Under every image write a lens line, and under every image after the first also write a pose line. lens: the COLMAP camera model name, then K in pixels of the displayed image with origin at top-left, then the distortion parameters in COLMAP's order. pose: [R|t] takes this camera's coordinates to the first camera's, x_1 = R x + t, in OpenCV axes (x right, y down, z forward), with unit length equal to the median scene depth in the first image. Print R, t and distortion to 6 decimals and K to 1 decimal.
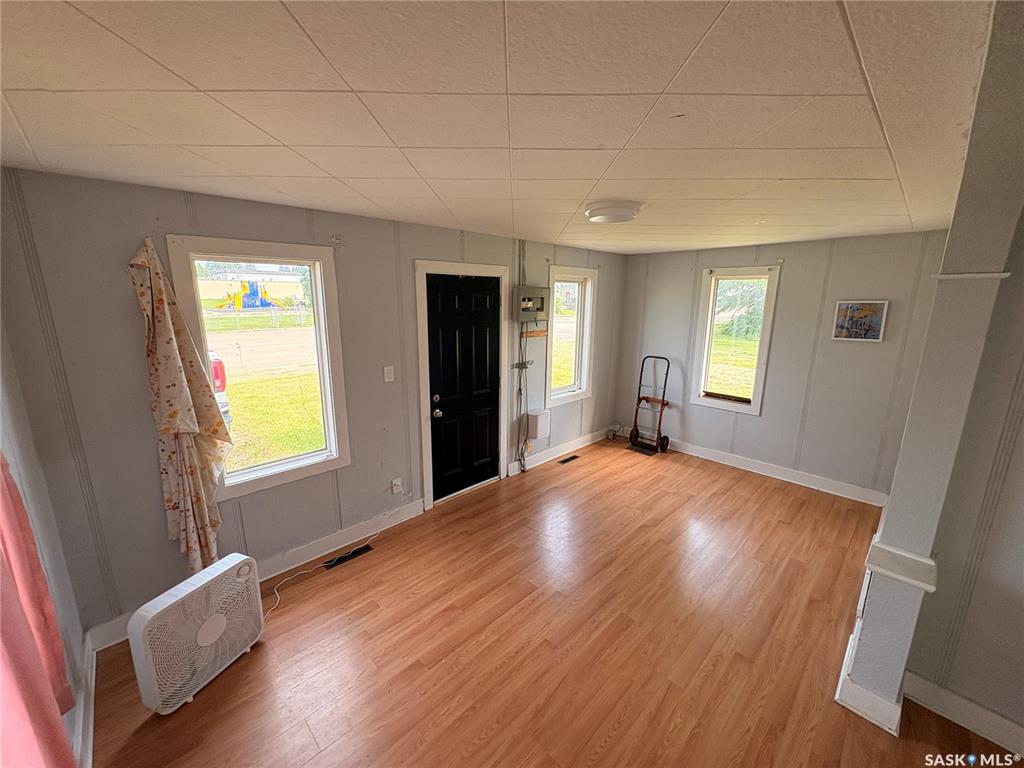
lens RADIAL K [[407.6, 0, 511.7], [0, 407.6, 382.4], [0, 0, 1]] dist [0.000023, 0.000503]
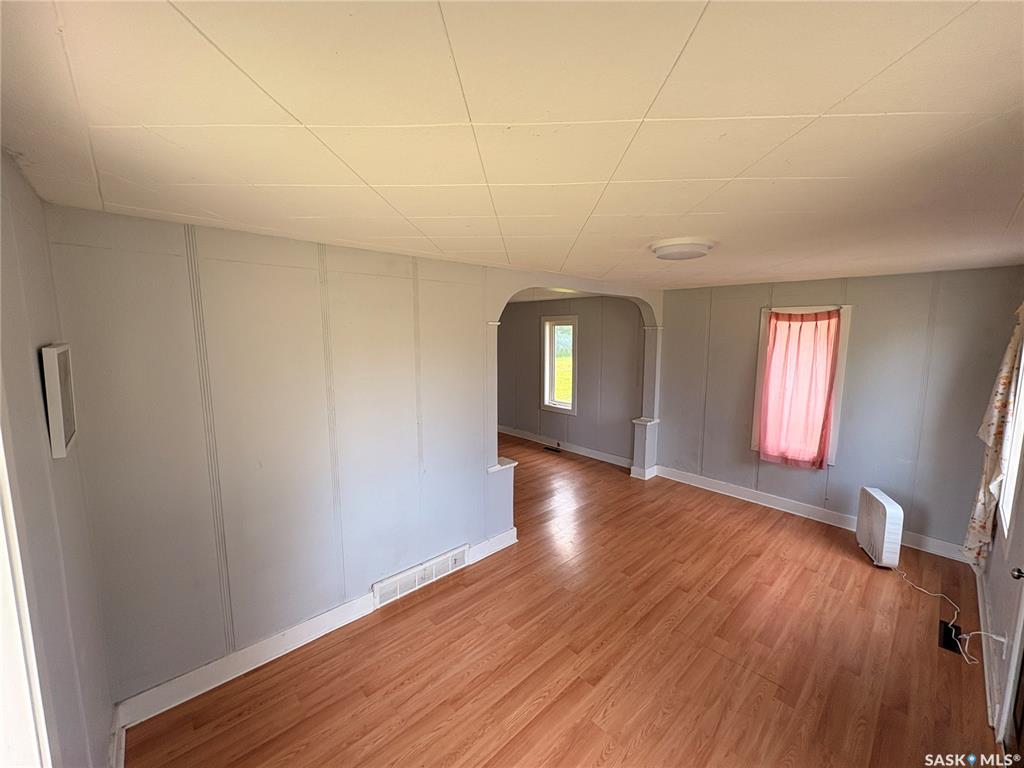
lens RADIAL K [[407.6, 0, 511.7], [0, 407.6, 382.4], [0, 0, 1]] dist [0.000023, 0.000503]
pose [[-0.999511, -0.011807, 0.028939, 0.382079], [-0.001550, 0.943486, 0.331408, -0.275131], [-0.031217, 0.331201, -0.943044, 1.257131]]
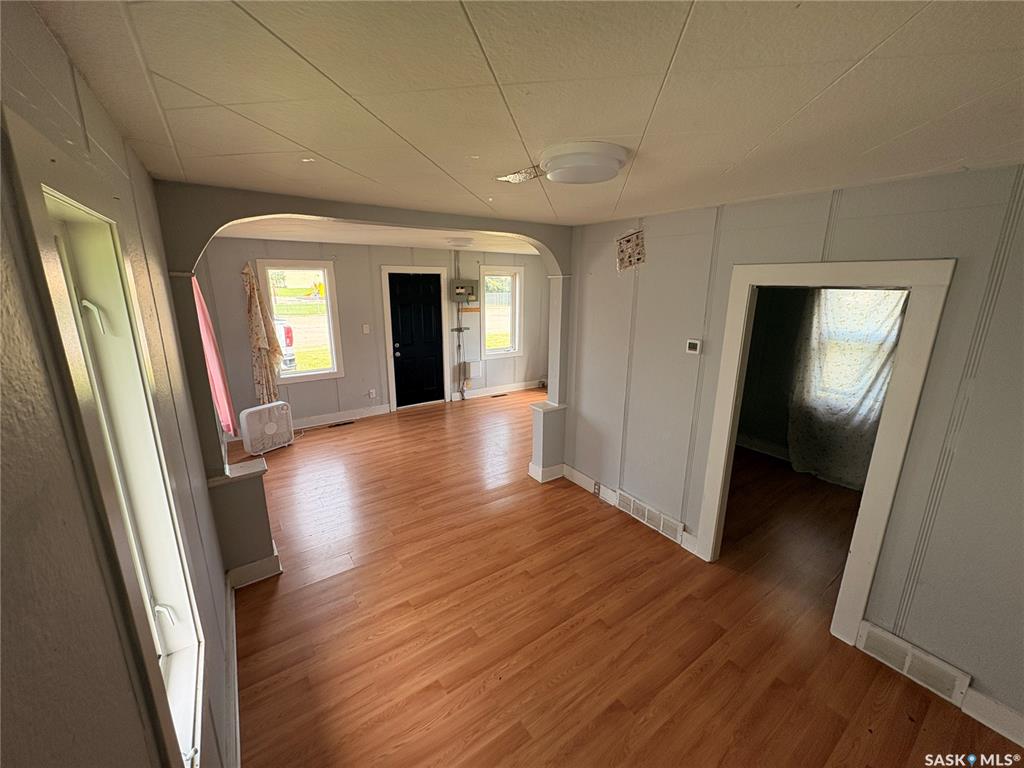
lens RADIAL K [[407.6, 0, 511.7], [0, 407.6, 382.4], [0, 0, 1]] dist [0.000023, 0.000503]
pose [[0.987273, 0.034399, -0.155269, 0.503587], [-0.030166, 0.999108, 0.029535, 0.115007], [0.156147, -0.024475, 0.987431, -0.558640]]
